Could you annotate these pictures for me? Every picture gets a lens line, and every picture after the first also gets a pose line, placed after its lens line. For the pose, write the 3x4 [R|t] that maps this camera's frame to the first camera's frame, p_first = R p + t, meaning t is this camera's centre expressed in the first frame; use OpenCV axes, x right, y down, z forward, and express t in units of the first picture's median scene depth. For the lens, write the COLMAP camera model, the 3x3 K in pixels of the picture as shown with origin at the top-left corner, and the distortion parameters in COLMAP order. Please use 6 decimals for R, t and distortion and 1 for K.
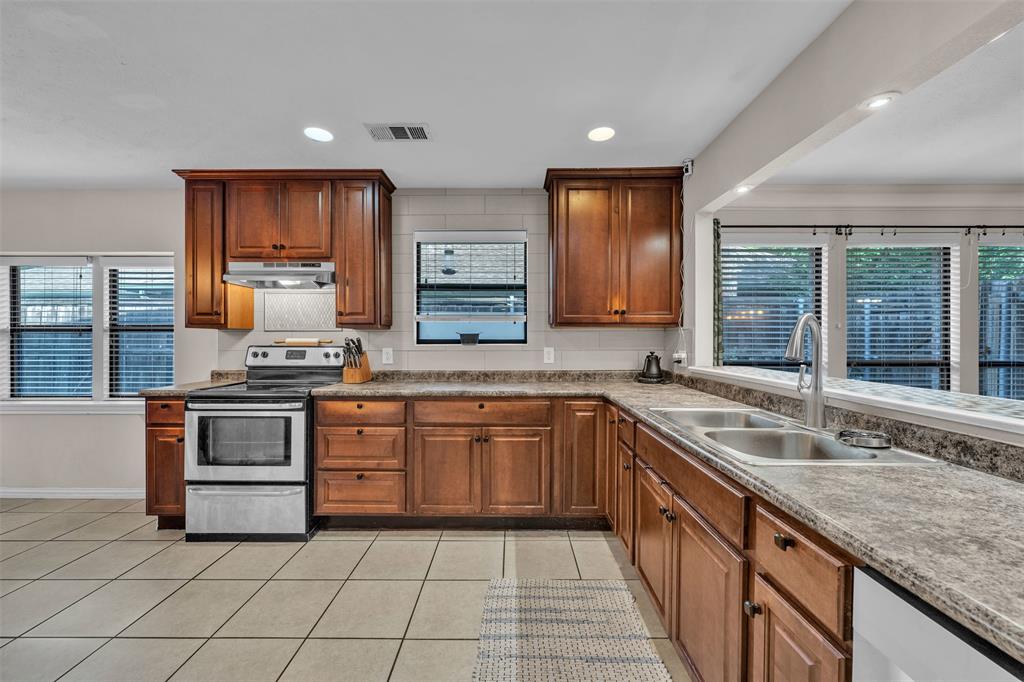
lens RADIAL K [[400.2, 0, 510.3], [0, 400.2, 339.0], [0, 0, 1]] dist [0.000249, -0.000032]
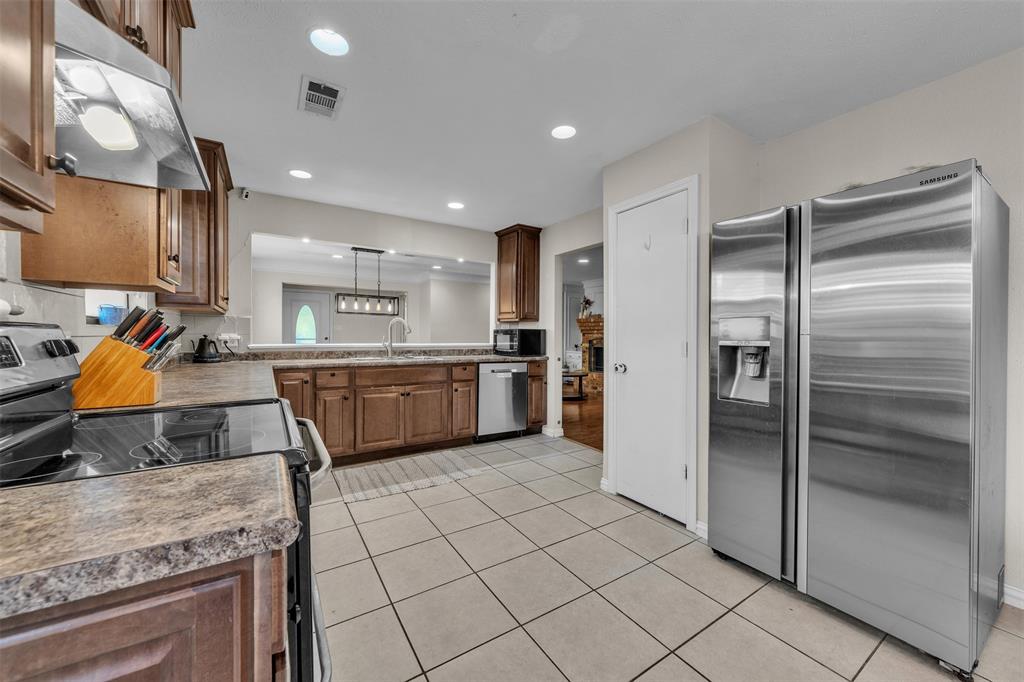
lens RADIAL K [[380.2, 0, 512.0], [0, 380.2, 341.0], [0, 0, 1]] dist [0.000165, -0.000015]
pose [[-0.543770, -0.017019, 0.839062, -1.151123], [-0.004292, 0.999838, 0.017498, 0.031132], [-0.839223, 0.005914, -0.543755, 1.003083]]
